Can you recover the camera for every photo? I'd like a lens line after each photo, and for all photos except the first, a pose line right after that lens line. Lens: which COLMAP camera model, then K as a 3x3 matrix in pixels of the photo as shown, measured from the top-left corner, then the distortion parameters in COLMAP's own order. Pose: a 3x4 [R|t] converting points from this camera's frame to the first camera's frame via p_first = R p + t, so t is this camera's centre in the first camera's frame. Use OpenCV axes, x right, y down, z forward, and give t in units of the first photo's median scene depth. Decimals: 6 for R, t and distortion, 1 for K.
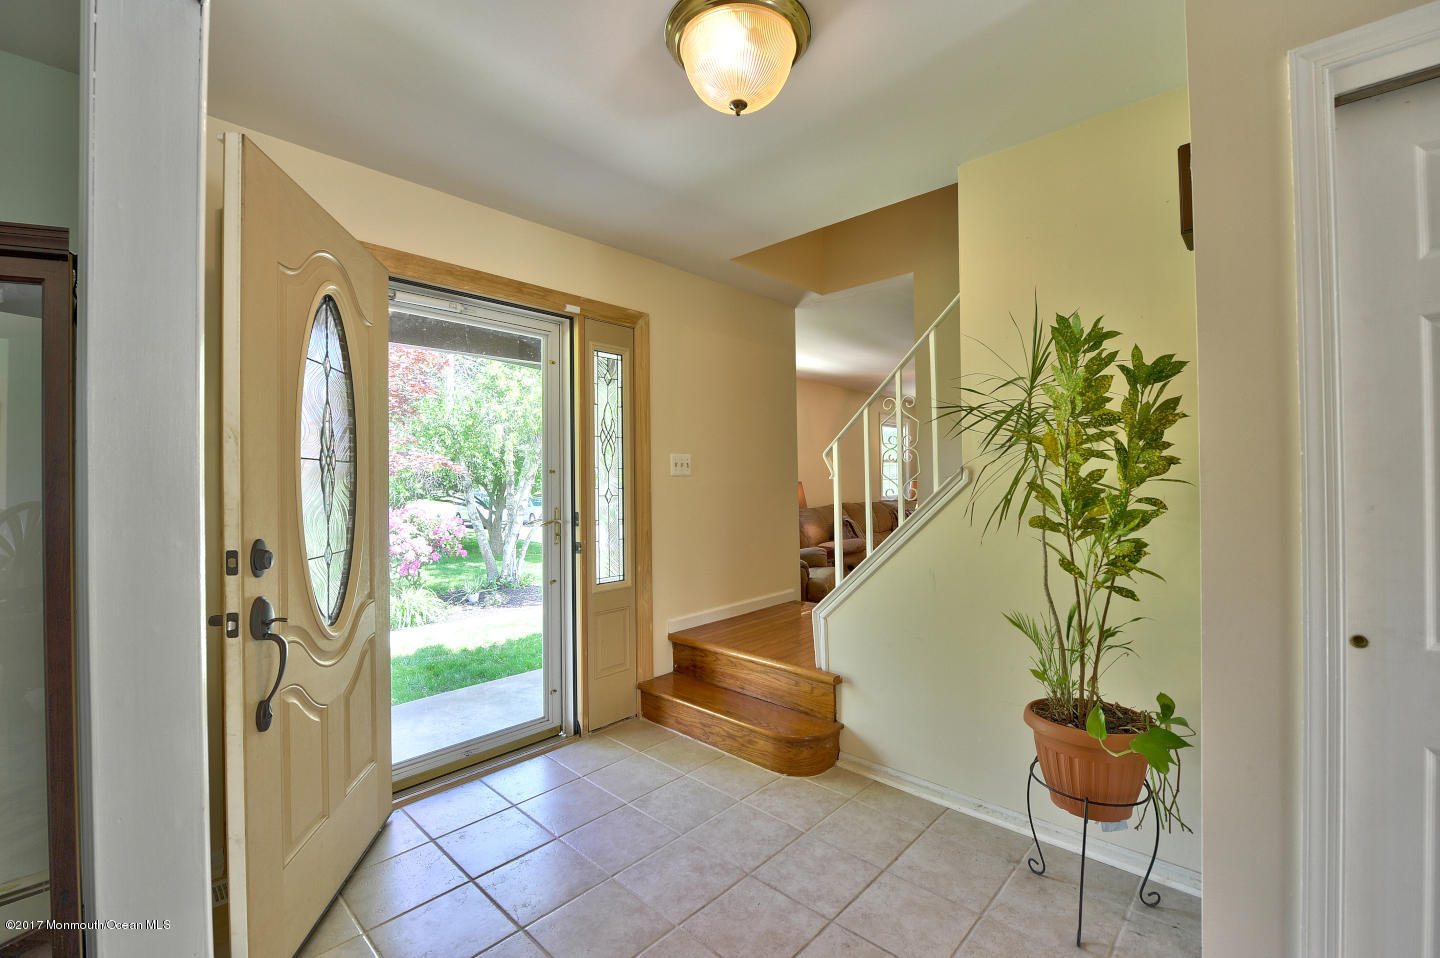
lens RADIAL K [[594.3, 0, 720.0], [0, 594.3, 479.0], [0, 0, 1]] dist [-0.020944, 0.000230]
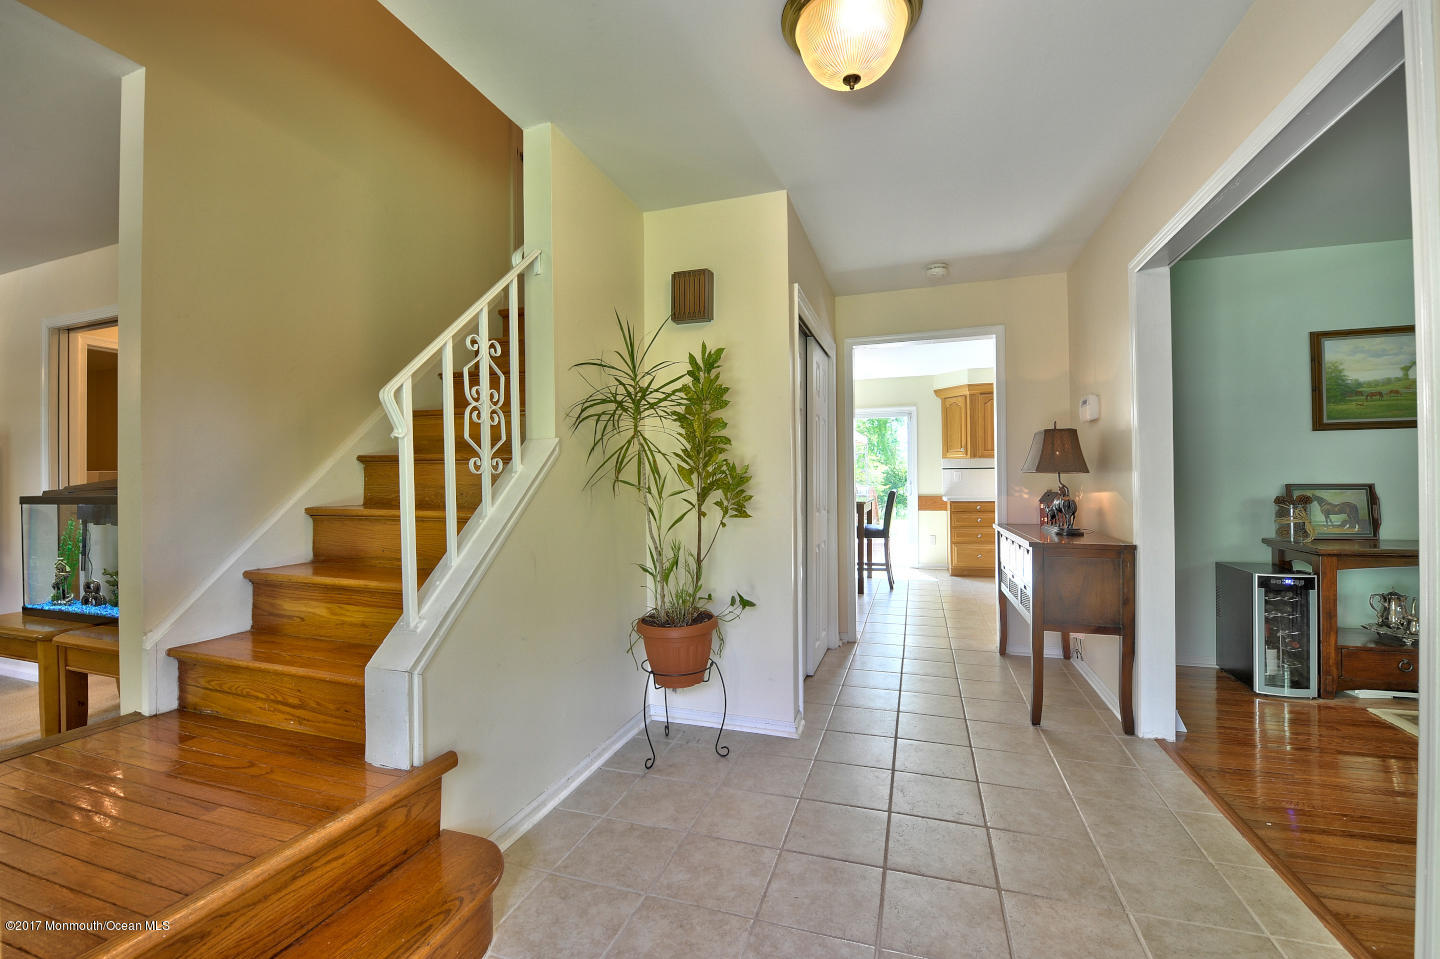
lens RADIAL K [[594.3, 0, 720.0], [0, 594.3, 479.5], [0, 0, 1]] dist [-0.020944, 0.000230]
pose [[-0.409063, 0.009606, 0.912455, -0.597578], [0.002166, 0.999952, -0.009556, 0.057073], [-0.912503, -0.001933, -0.409064, 1.206800]]
